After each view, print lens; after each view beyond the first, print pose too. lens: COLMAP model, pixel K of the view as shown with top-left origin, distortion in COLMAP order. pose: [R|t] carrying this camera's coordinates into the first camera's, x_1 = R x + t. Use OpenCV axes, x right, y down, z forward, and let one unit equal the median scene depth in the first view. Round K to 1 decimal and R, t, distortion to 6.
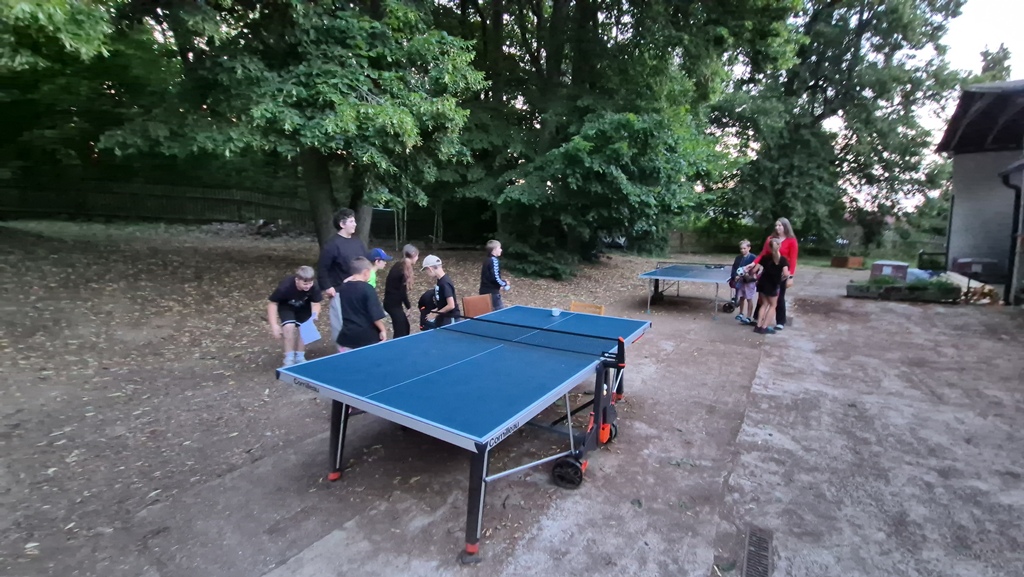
lens RADIAL K [[411.2, 0, 513.6], [0, 411.2, 286.7], [0, 0, 1]] dist [0.000009, -0.000881]
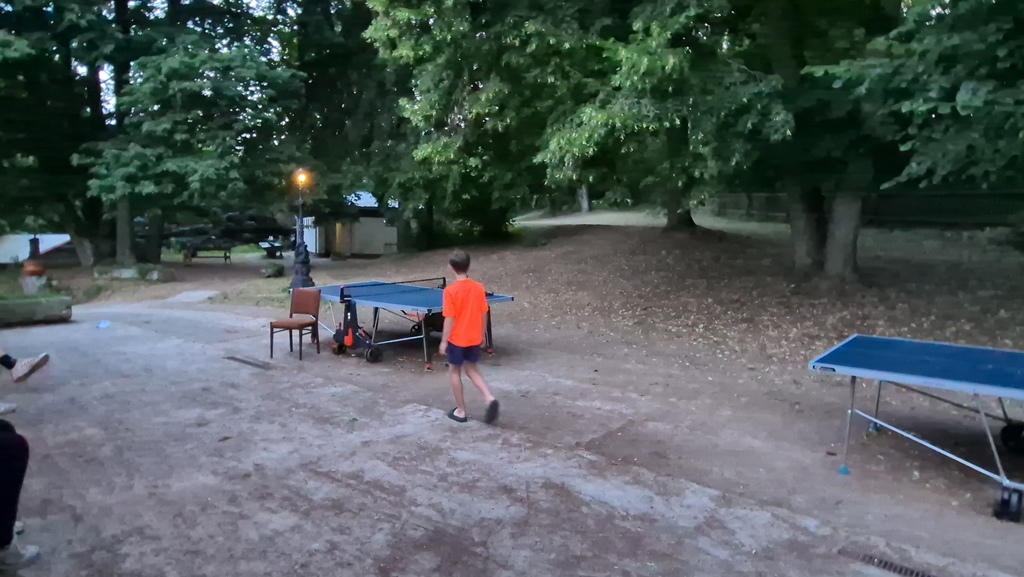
lens RADIAL K [[591.8, 0, 508.7], [0, 591.8, 285.1], [0, 0, 1]] dist [0.002339, 0.002453]
pose [[-0.093370, 0.090027, -0.991553, 2.415986], [-0.149160, 0.983399, 0.103333, -0.227495], [0.984395, 0.157548, -0.078392, 1.661165]]
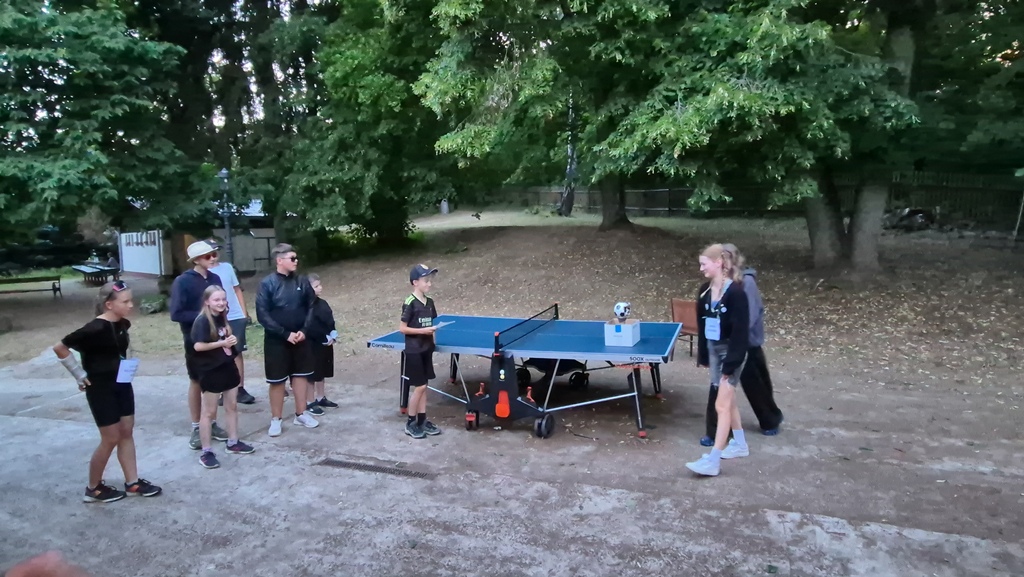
lens RADIAL K [[591.8, 0, 513.1], [0, 591.8, 280.2], [0, 0, 1]] dist [0.002339, 0.002453]
pose [[0.207075, 0.076373, -0.975339, 1.736687], [-0.101788, 0.993219, 0.056162, -0.122167], [0.973015, 0.087648, 0.213445, 0.552187]]
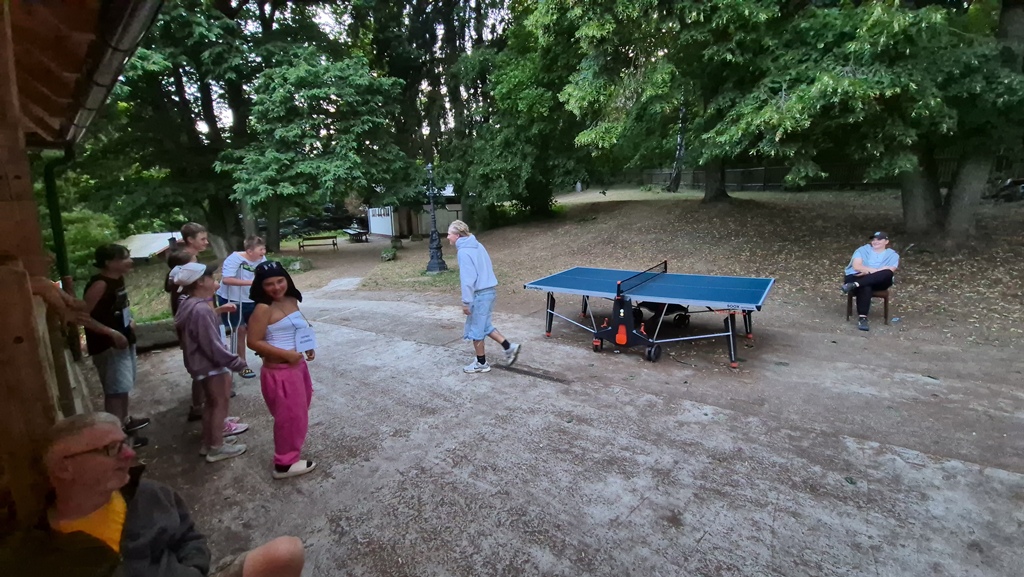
lens RADIAL K [[426.7, 0, 514.5], [0, 426.7, 282.8], [0, 0, 1]] dist [0.008156, -0.005313]
pose [[-0.050796, 0.173972, -0.983440, 1.712557], [-0.095194, 0.979384, 0.178171, -0.121818], [0.994162, 0.102668, -0.033188, 0.540959]]
